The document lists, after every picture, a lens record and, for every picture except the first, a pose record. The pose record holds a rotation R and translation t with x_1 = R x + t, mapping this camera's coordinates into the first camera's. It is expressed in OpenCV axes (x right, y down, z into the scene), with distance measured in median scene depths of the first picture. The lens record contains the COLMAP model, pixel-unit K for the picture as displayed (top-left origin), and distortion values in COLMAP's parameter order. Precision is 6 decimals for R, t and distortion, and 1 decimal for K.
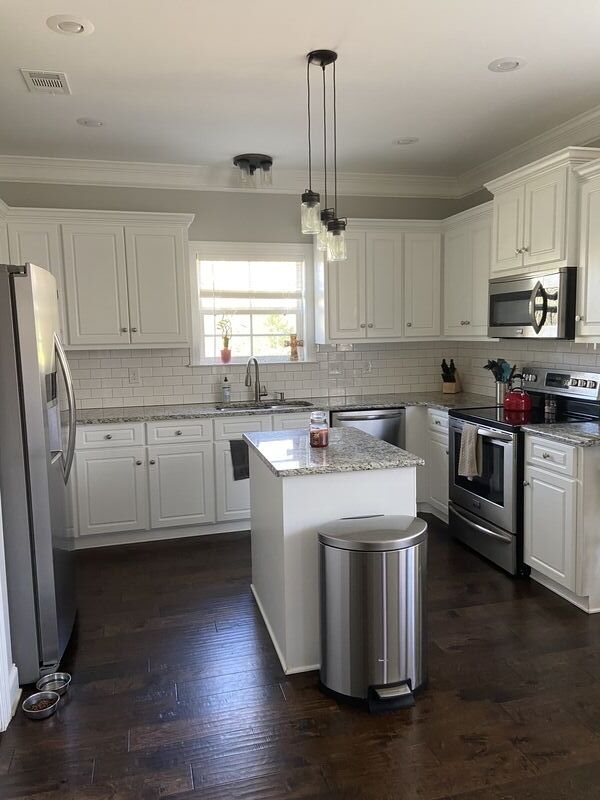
lens RADIAL K [[605.3, 0, 300.0], [0, 605.3, 400.0], [0, 0, 1]] dist [0.147951, -0.172050]
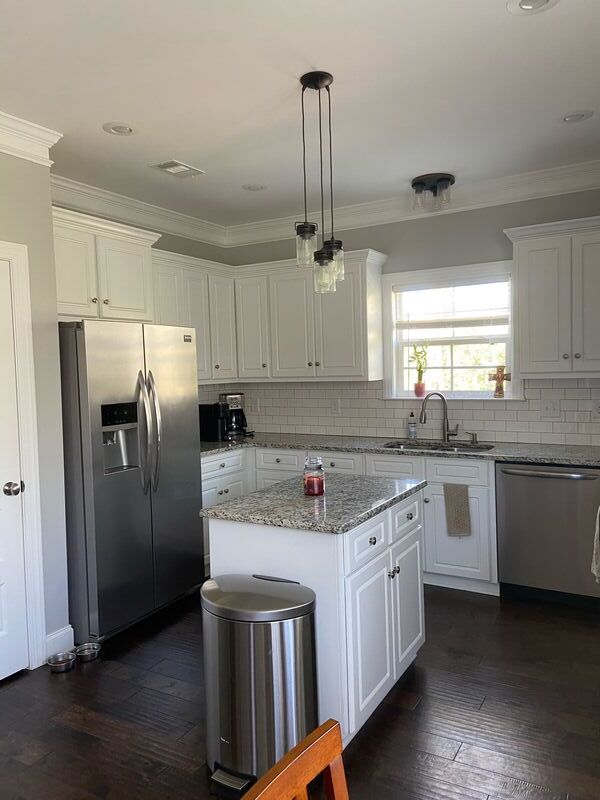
lens RADIAL K [[604.1, 0, 302.1], [0, 604.1, 393.8], [0, 0, 1]] dist [0.156063, -0.173468]
pose [[0.723269, 0.033825, -0.689737, 0.399264], [-0.068892, 0.997351, -0.023330, -0.032019], [0.687121, 0.064391, 0.723684, 0.196755]]
